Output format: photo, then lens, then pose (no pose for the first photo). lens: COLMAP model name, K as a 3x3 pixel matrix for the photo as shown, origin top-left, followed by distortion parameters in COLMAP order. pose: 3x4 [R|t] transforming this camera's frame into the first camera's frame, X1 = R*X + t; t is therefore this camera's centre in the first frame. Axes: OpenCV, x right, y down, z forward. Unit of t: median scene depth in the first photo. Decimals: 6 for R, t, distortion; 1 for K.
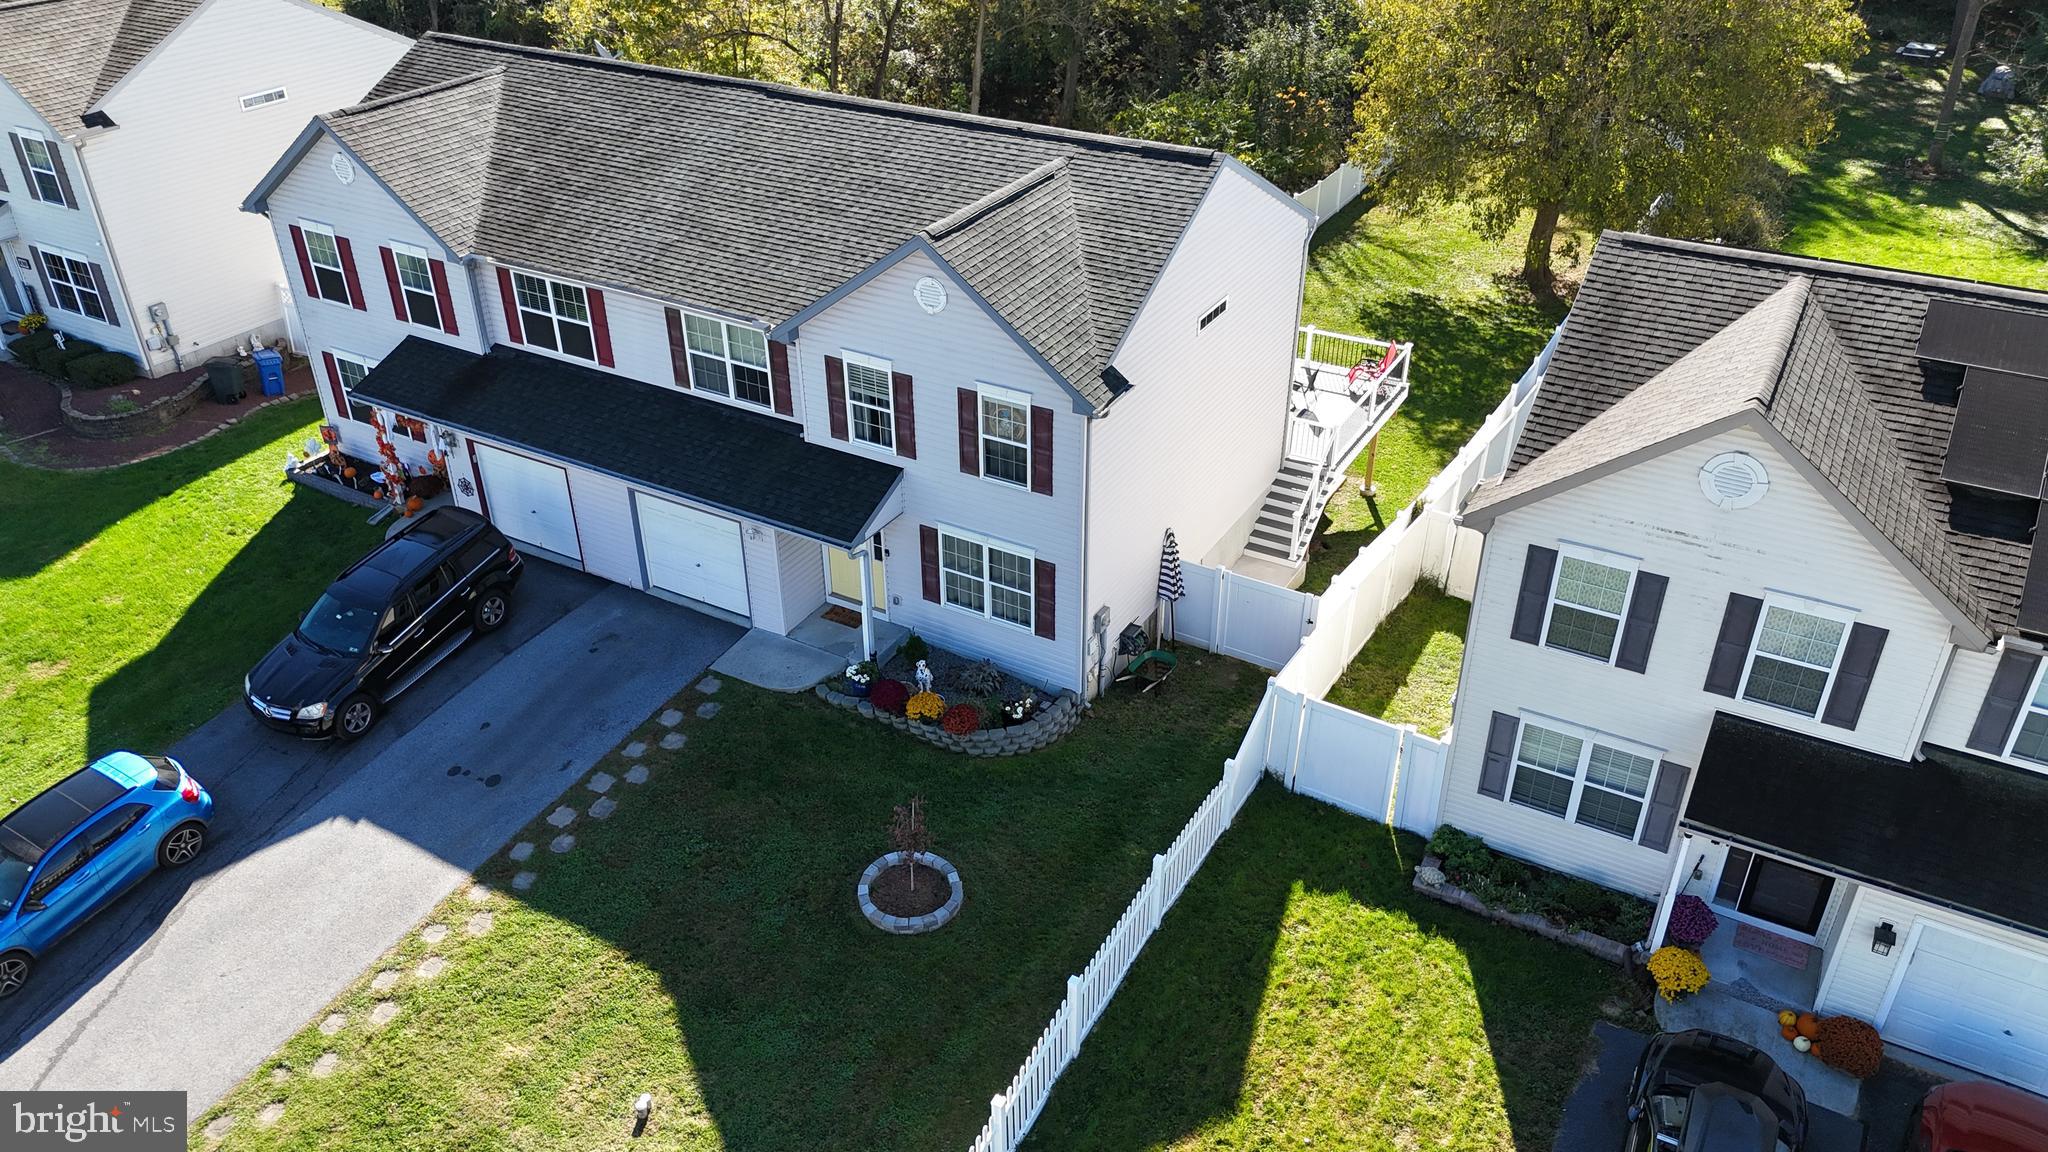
lens RADIAL K [[1520.8, 0, 1015.4], [0, 1520.8, 574.4], [0, 0, 1]] dist [0.036588, -0.024227]
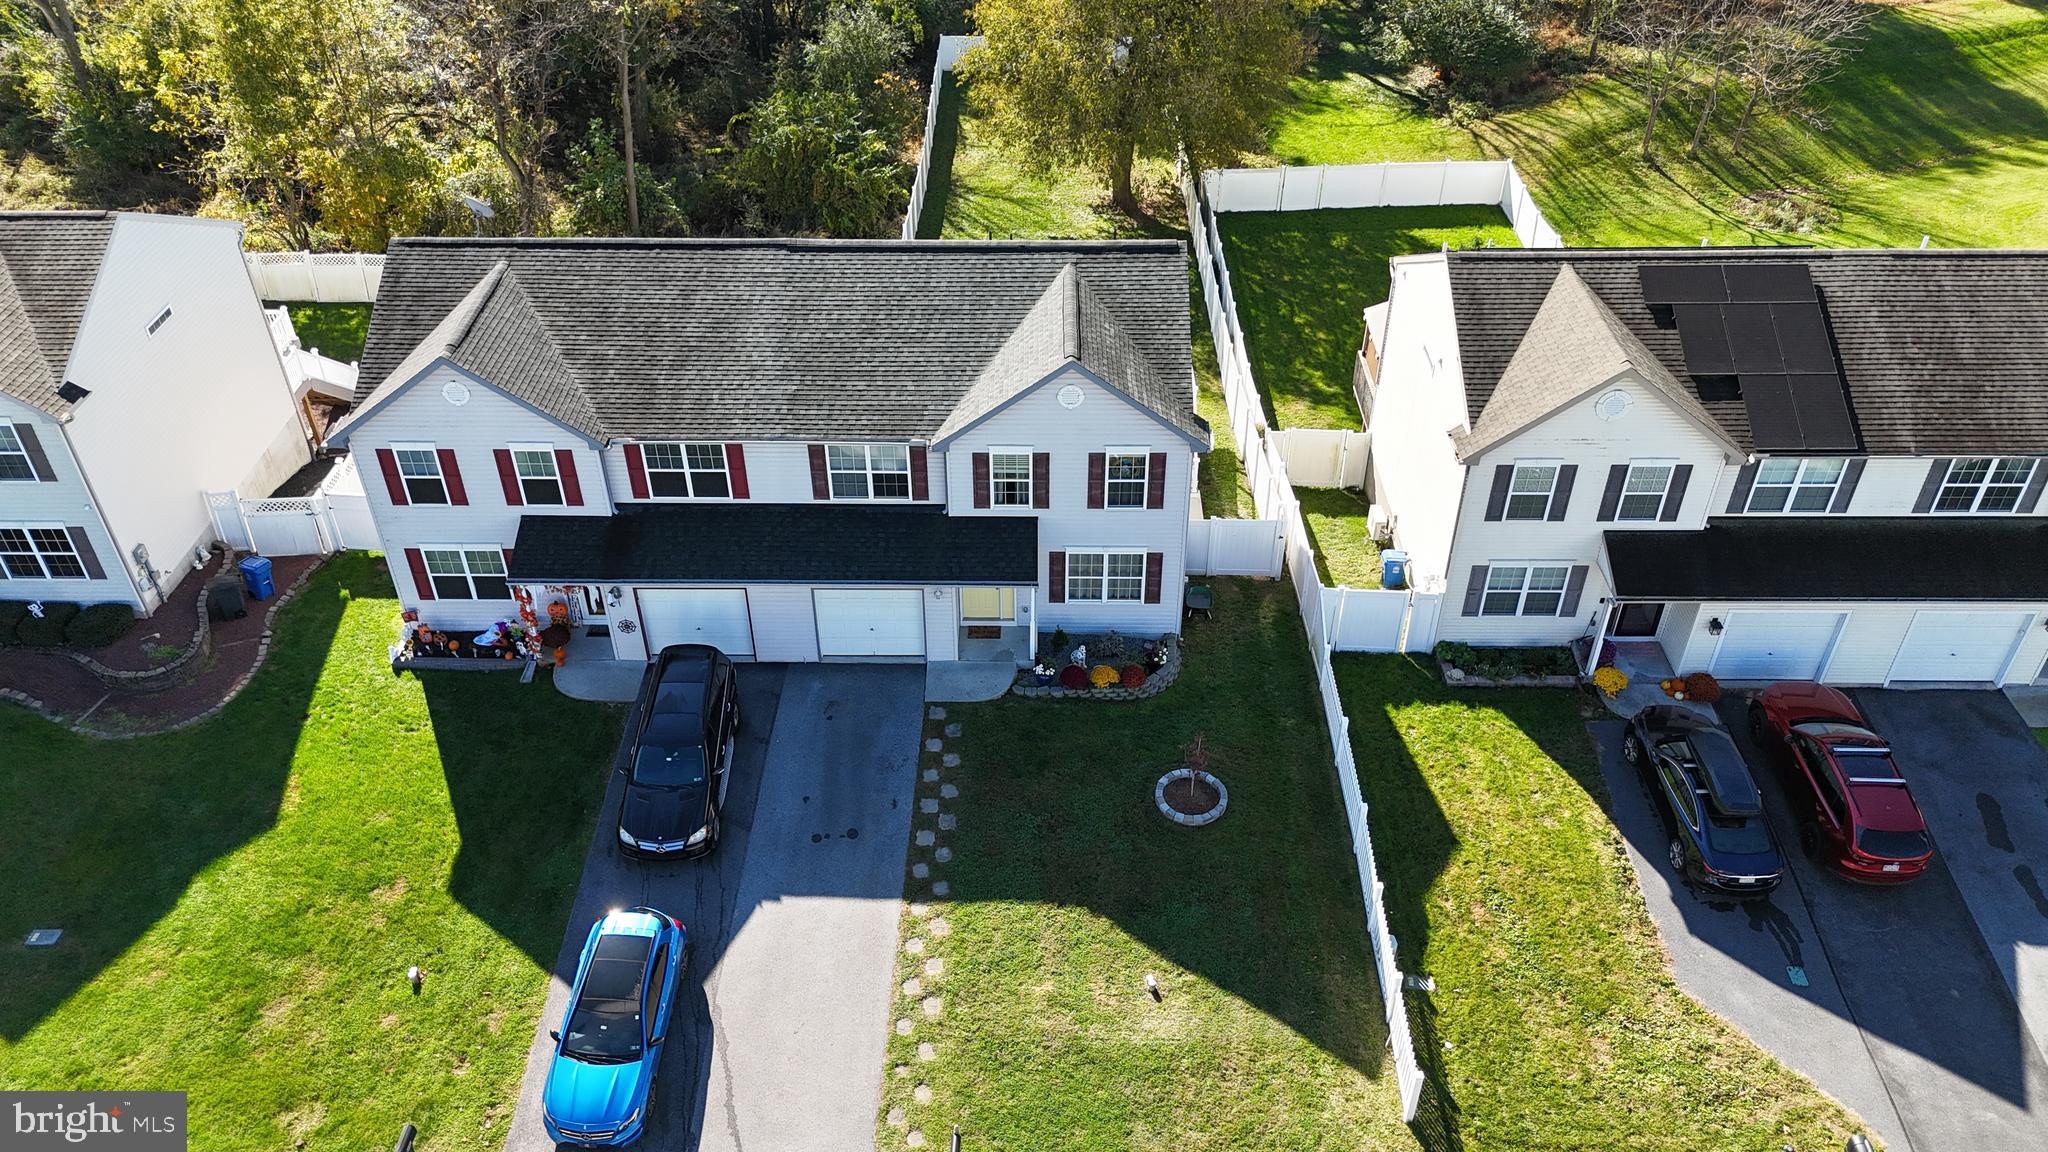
lens RADIAL K [[1520.8, 0, 1009.2], [0, 1520.8, 571.4], [0, 0, 1]] dist [0.036588, -0.024227]
pose [[0.875999, -0.293463, 0.382759, -0.652645], [0.255648, 0.955457, 0.147465, -0.237763], [-0.408985, -0.031328, 0.912003, -0.242575]]
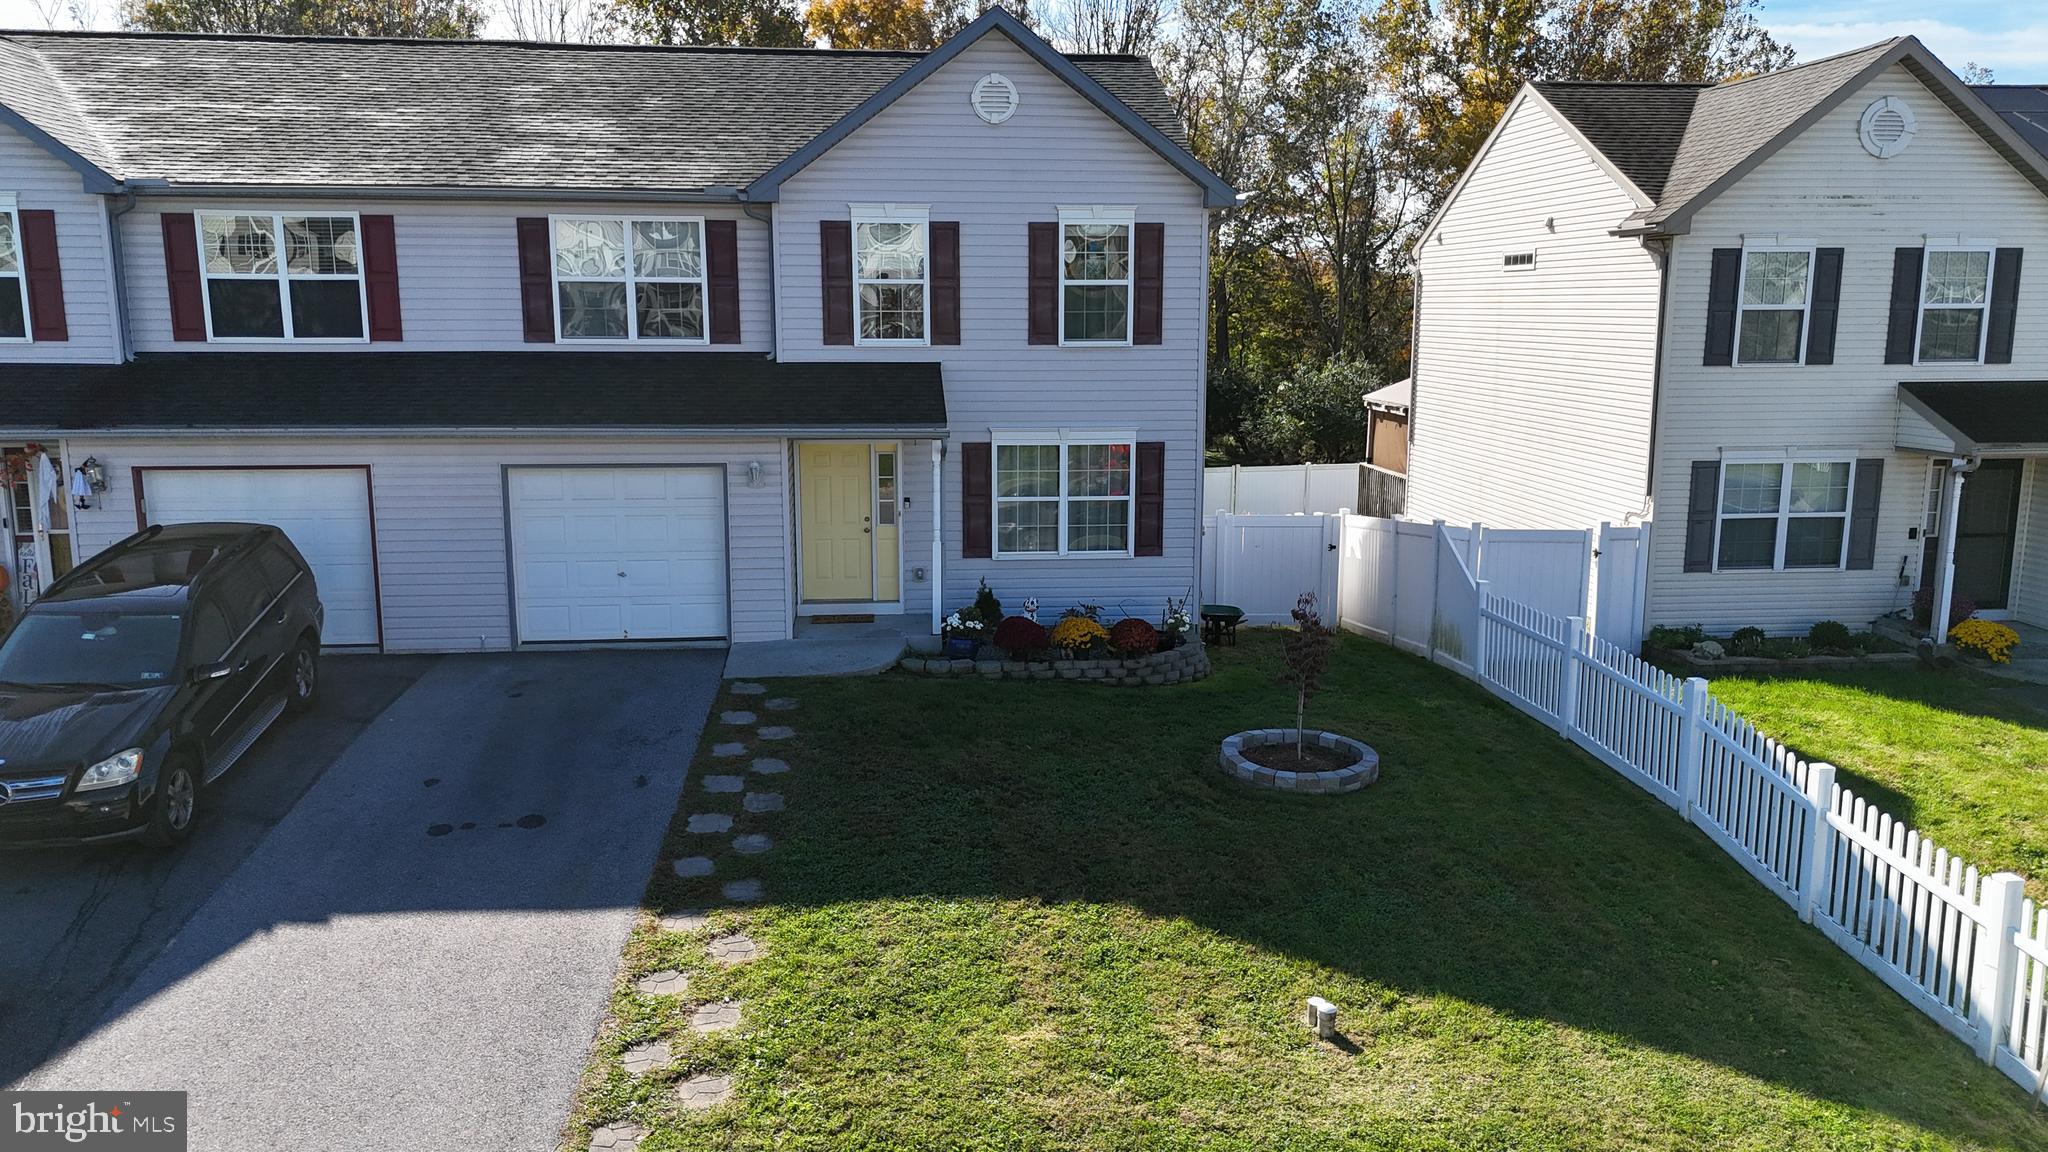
lens RADIAL K [[1520.8, 0, 1020.9], [0, 1520.8, 573.7], [0, 0, 1]] dist [0.036588, -0.024227]
pose [[0.814930, -0.092528, 0.572125, -0.498990], [0.297165, 0.914240, -0.275422, 0.254372], [-0.497575, 0.394466, 0.772538, 0.449403]]
